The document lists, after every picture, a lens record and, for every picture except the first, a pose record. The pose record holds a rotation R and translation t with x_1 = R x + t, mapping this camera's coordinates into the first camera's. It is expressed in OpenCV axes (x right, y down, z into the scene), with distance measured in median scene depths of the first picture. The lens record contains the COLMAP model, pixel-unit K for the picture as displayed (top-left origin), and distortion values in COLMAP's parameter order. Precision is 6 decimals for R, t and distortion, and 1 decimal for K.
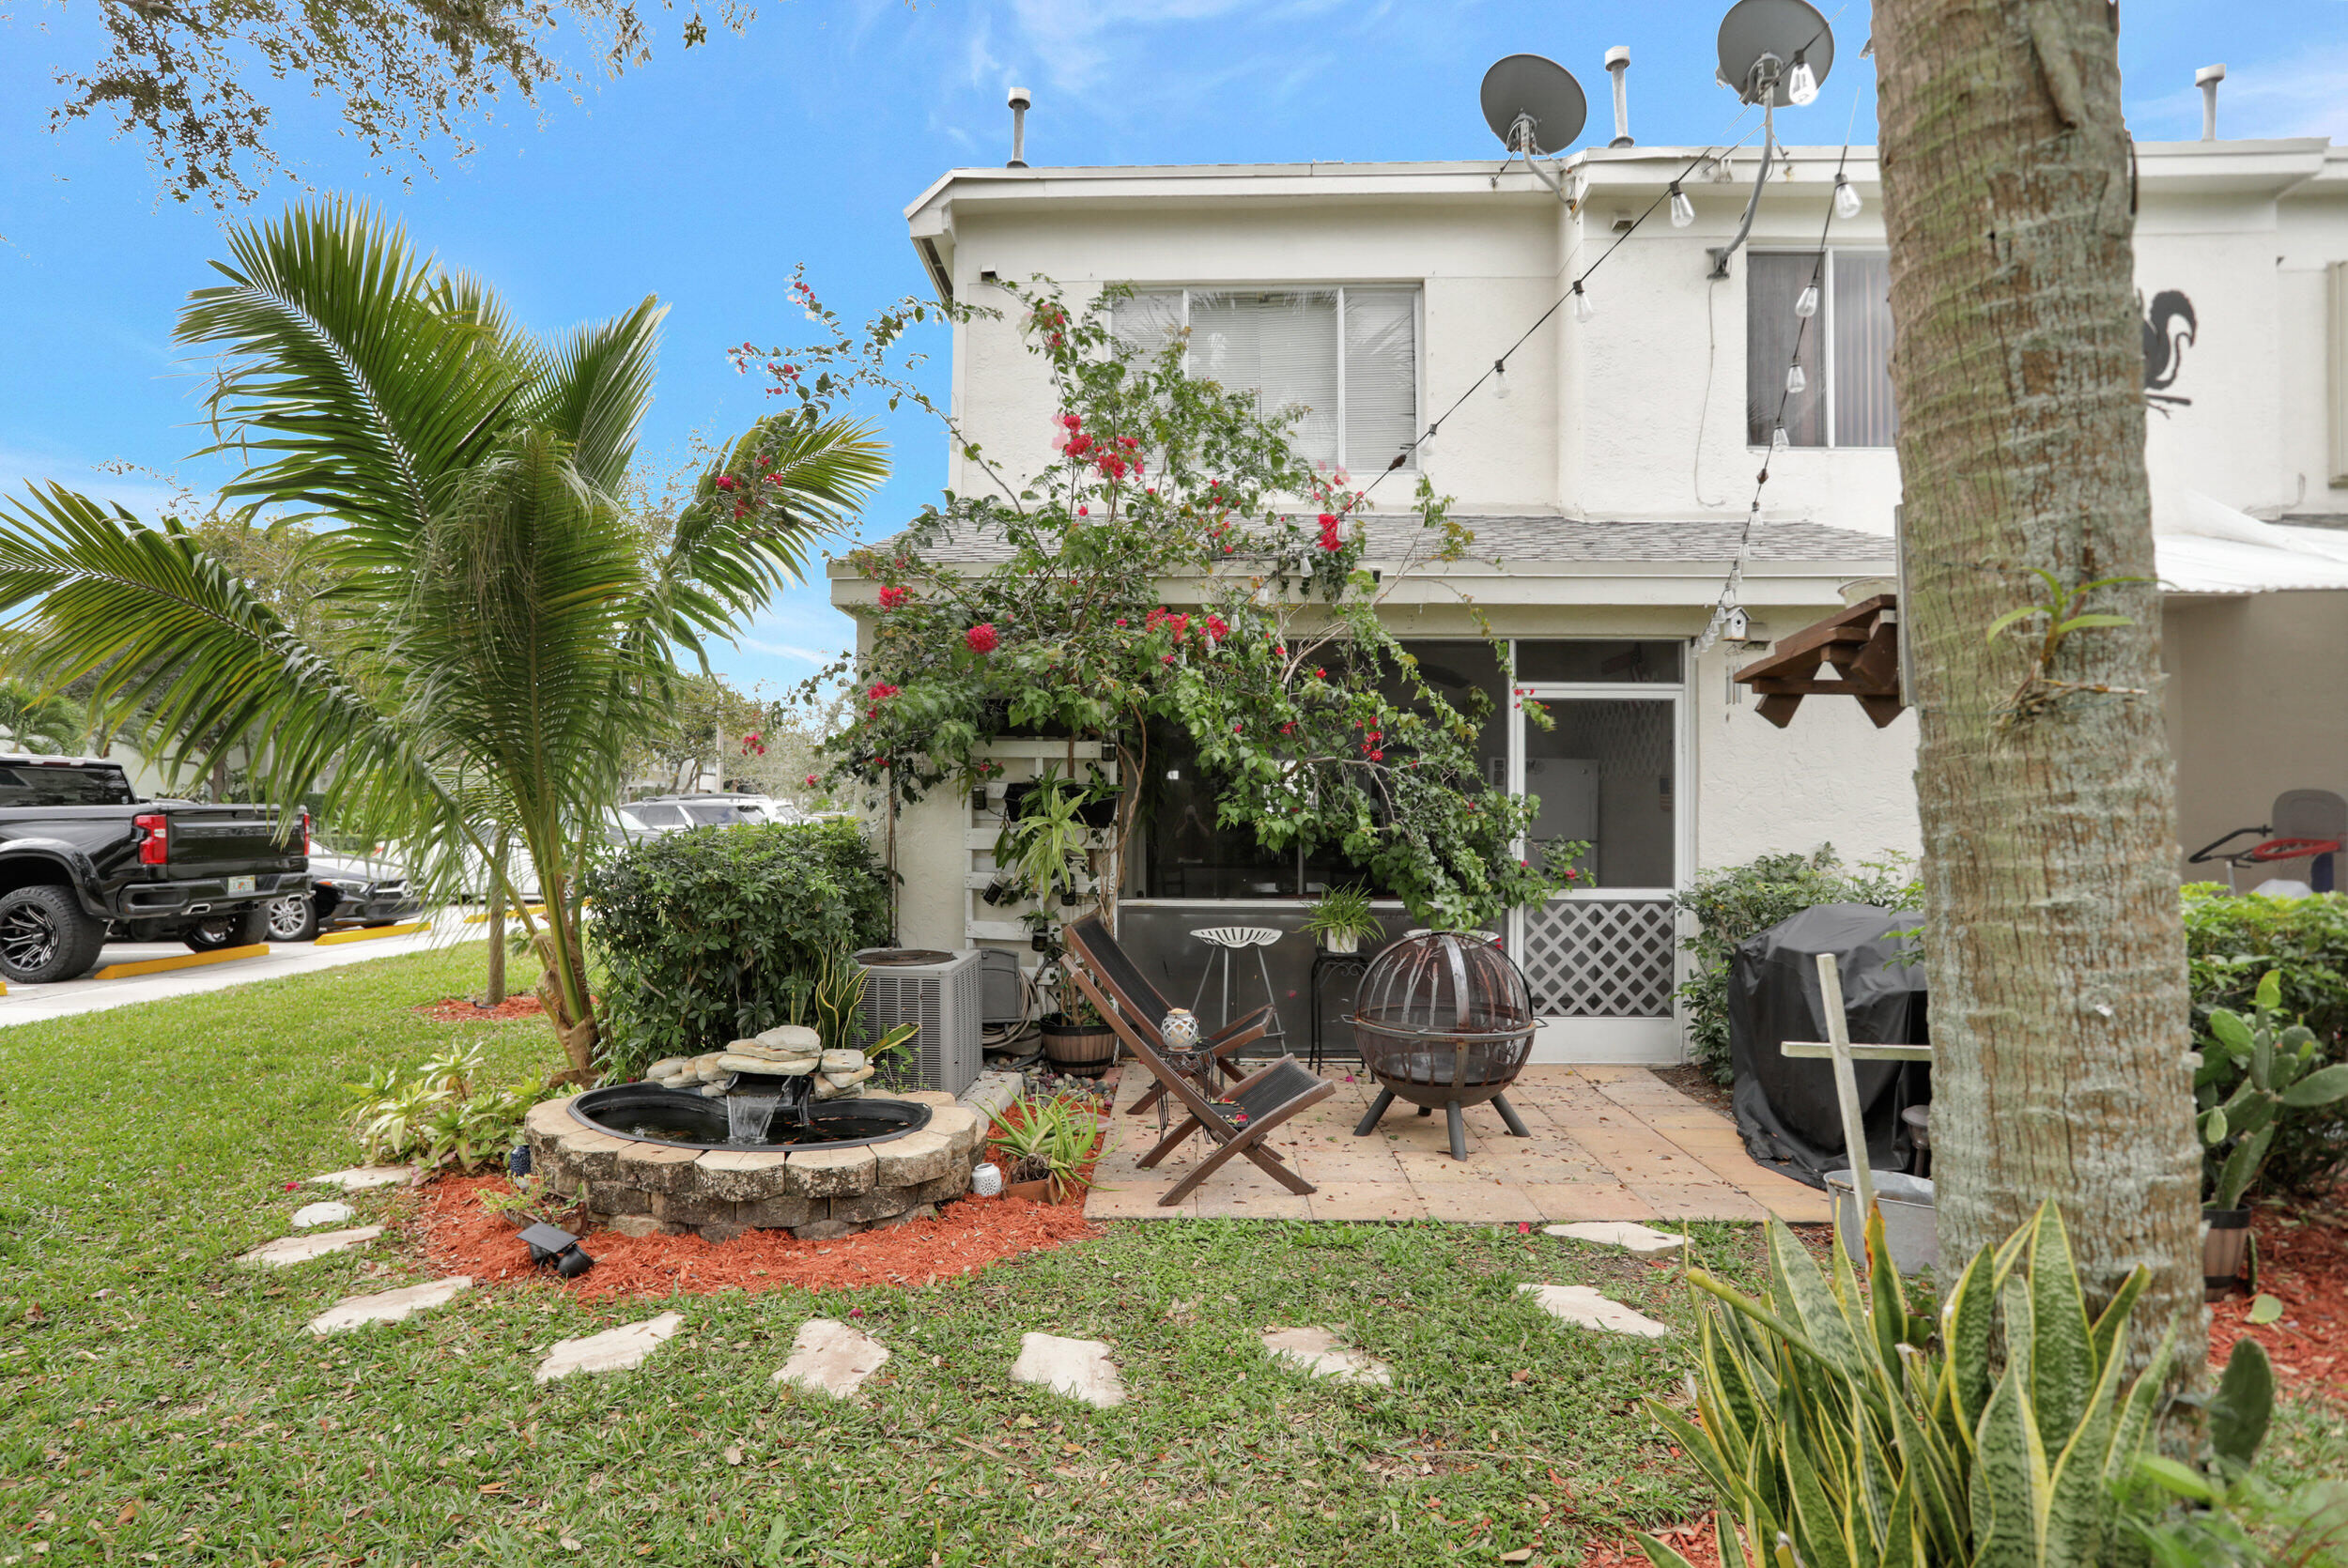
lens RADIAL K [[1193.1, 0, 1173.4], [0, 1193.1, 789.2], [0, 0, 1]] dist [-0.058202, 0.022610]
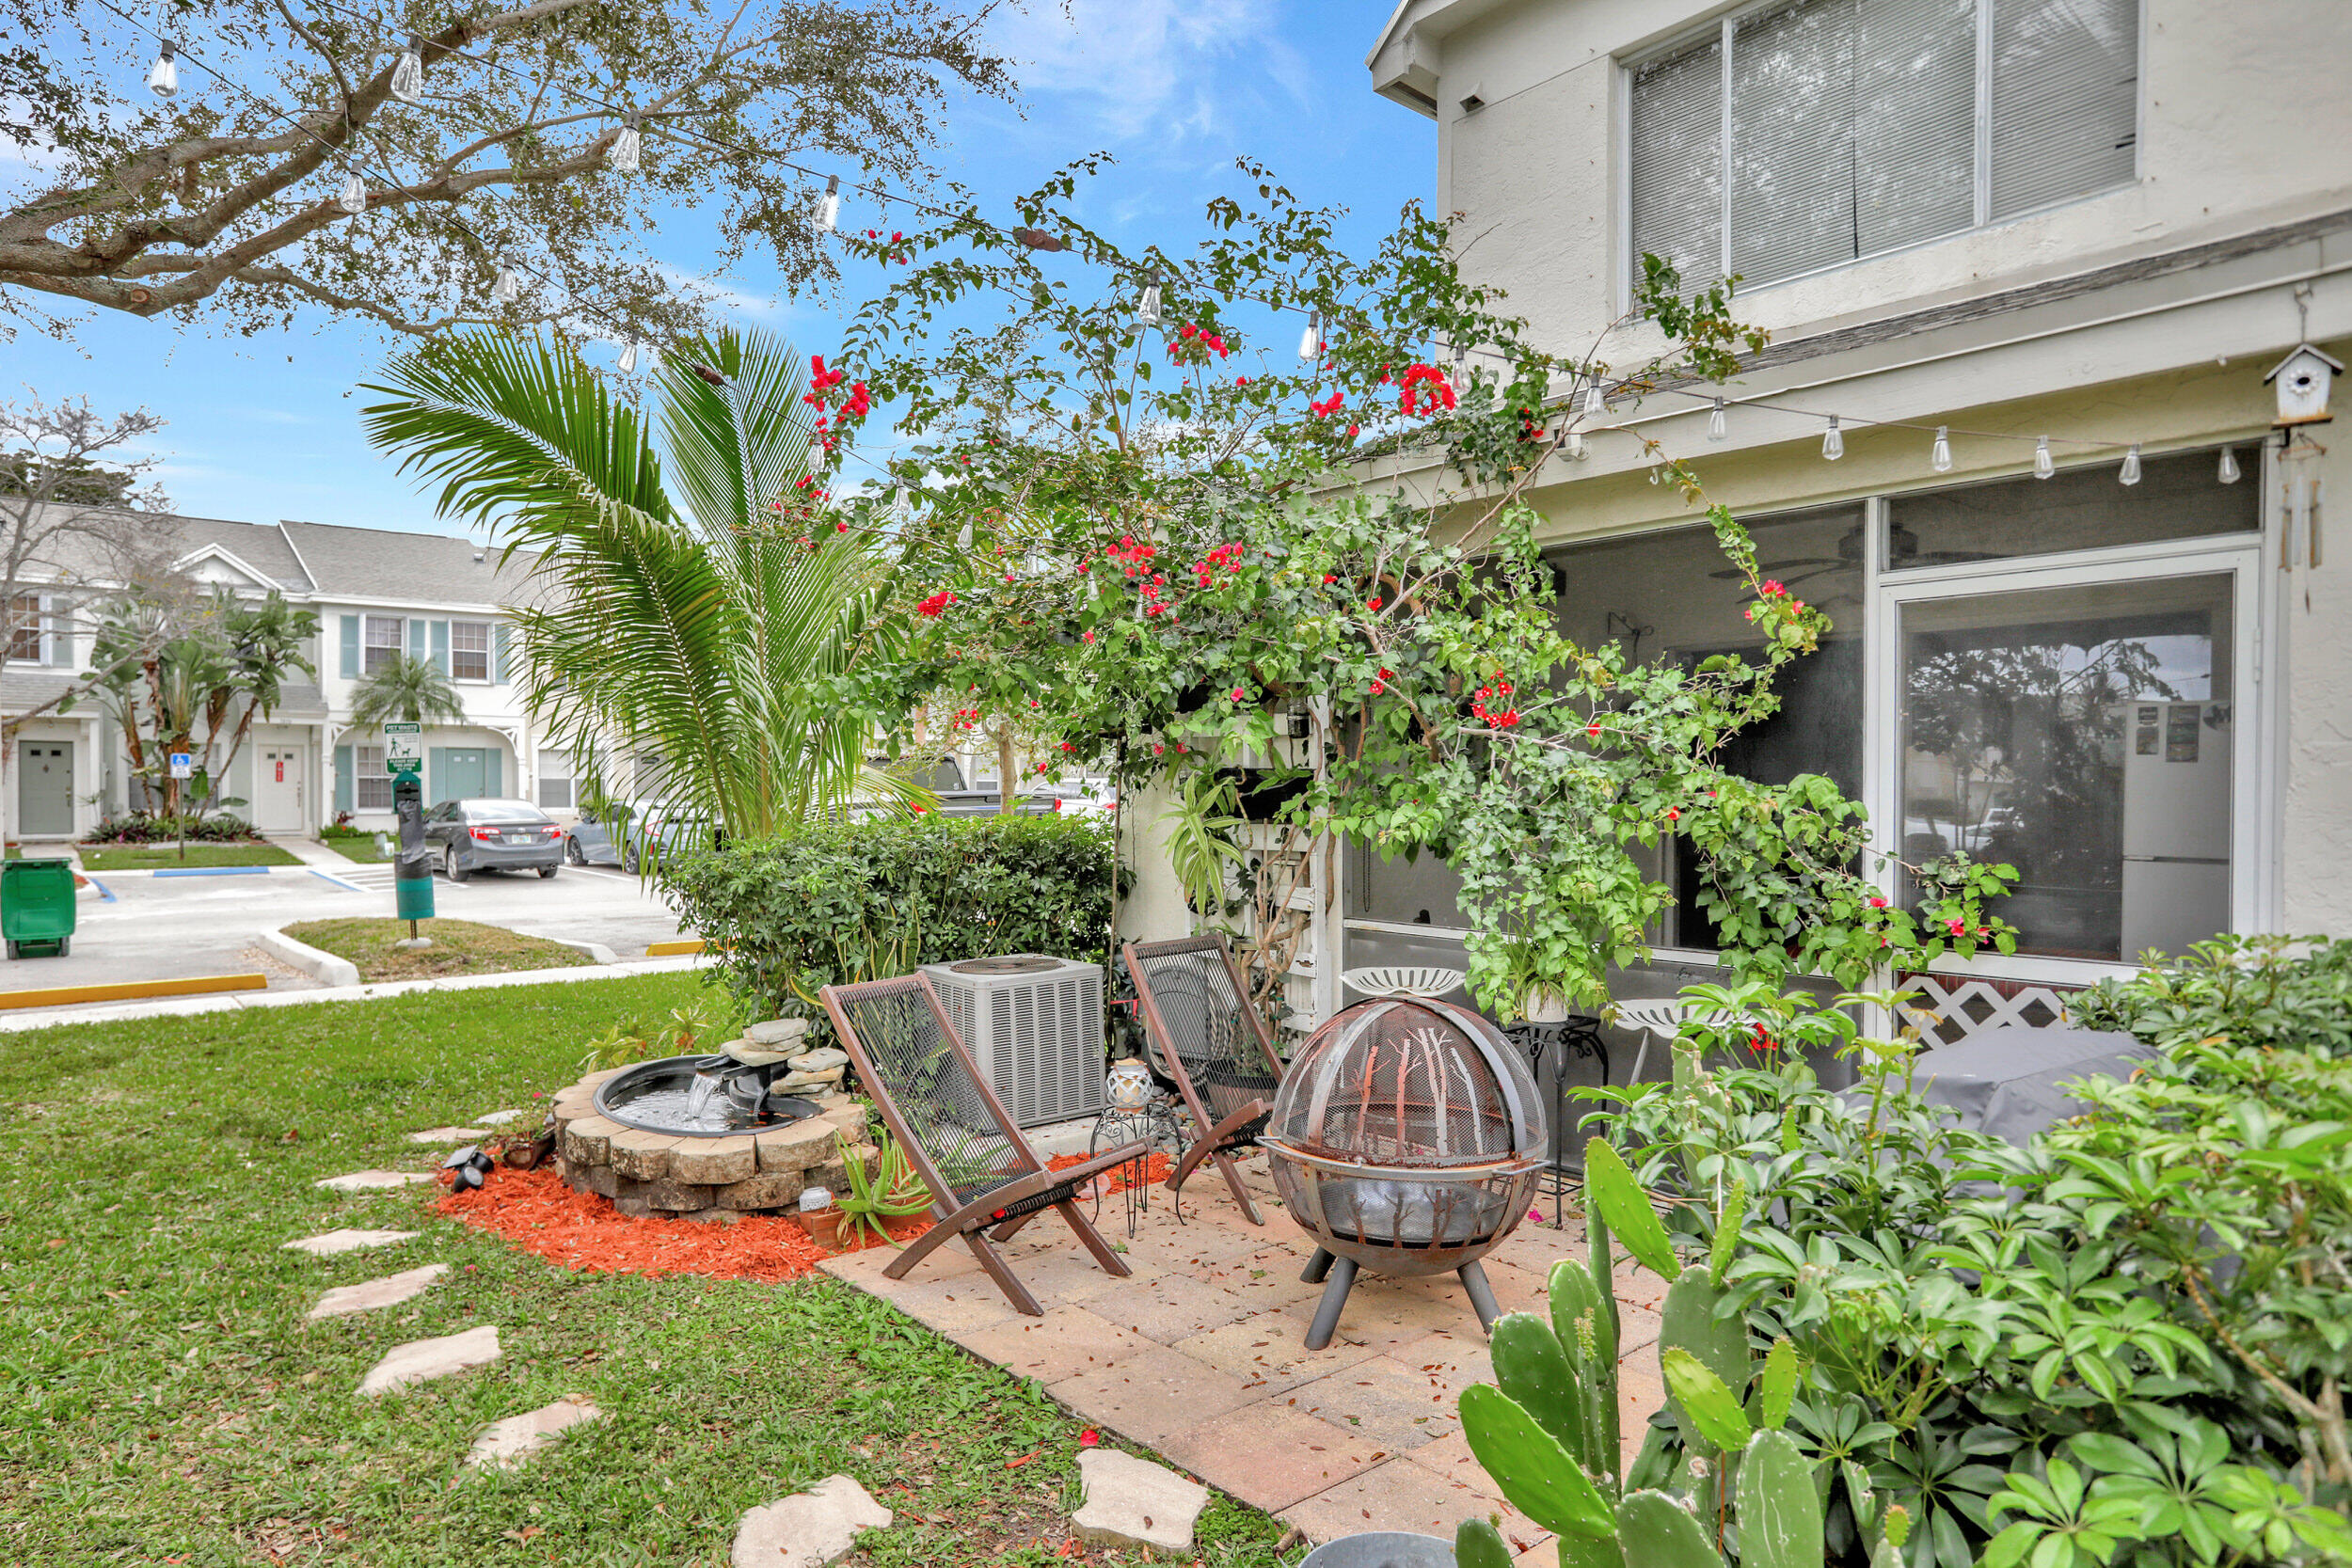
lens RADIAL K [[1452.2, 0, 1175.5], [0, 1452.2, 795.2], [0, 0, 1]] dist [-0.027094, 0.000370]
pose [[0.660159, 0.000791, -0.751125, 0.913668], [0.013698, 0.999820, 0.013093, 0.000395], [0.751001, -0.018932, 0.660030, 0.493947]]
